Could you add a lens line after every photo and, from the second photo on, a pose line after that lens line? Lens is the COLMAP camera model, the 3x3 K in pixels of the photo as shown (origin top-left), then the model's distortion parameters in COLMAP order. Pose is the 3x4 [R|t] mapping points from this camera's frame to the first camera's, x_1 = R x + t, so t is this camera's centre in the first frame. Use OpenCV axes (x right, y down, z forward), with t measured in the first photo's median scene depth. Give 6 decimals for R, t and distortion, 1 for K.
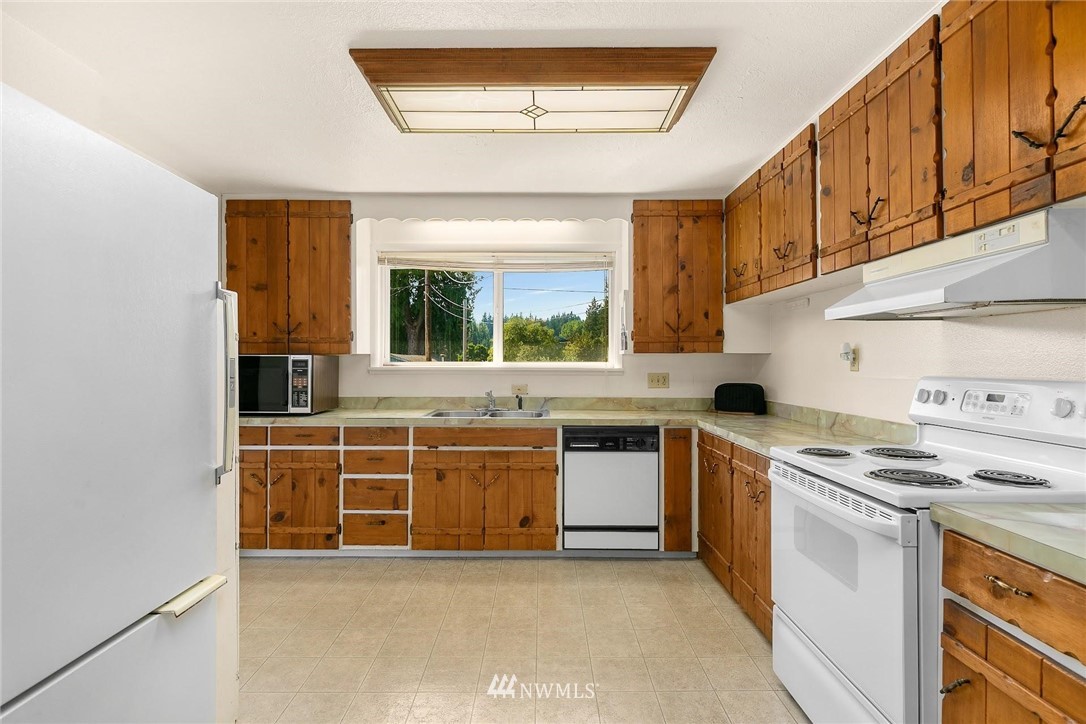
lens RADIAL K [[534.3, 0, 541.4], [0, 534.3, 358.7], [0, 0, 1]] dist [-0.002360, -0.000292]
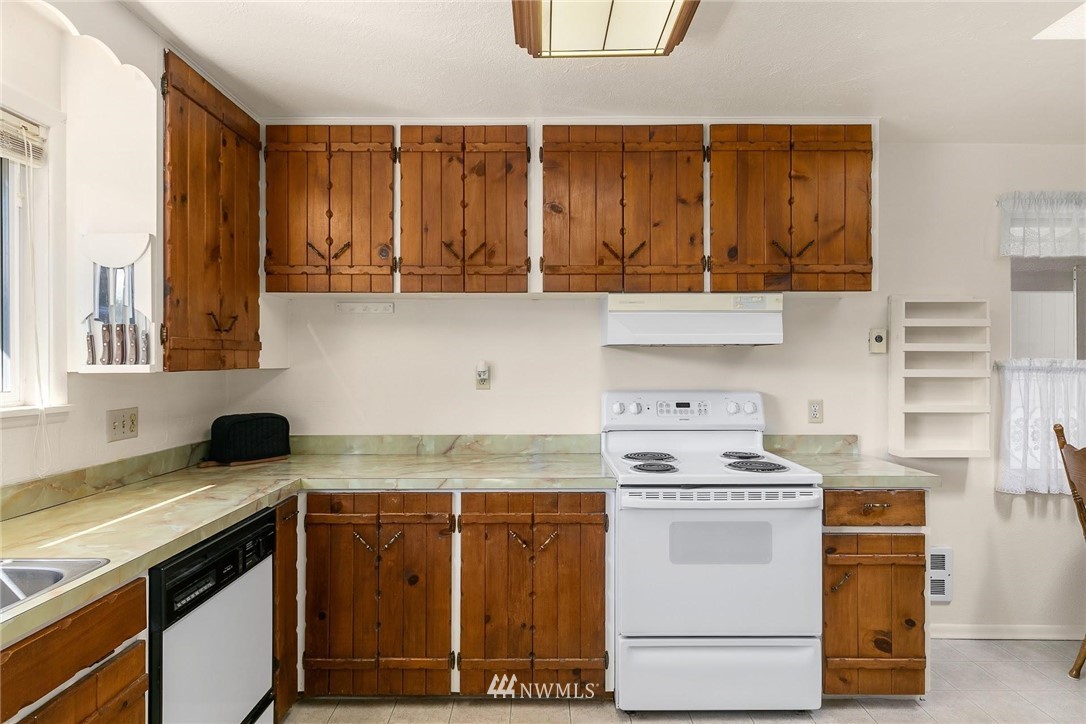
lens RADIAL K [[575.3, 0, 541.9], [0, 575.3, 361.9], [0, 0, 1]] dist [0.003304, 0.000443]
pose [[-0.001960, 0.001978, 0.999996, -0.439000], [-0.003703, 0.999991, -0.001985, -0.023866], [-0.999991, -0.003707, -0.001953, 0.857745]]
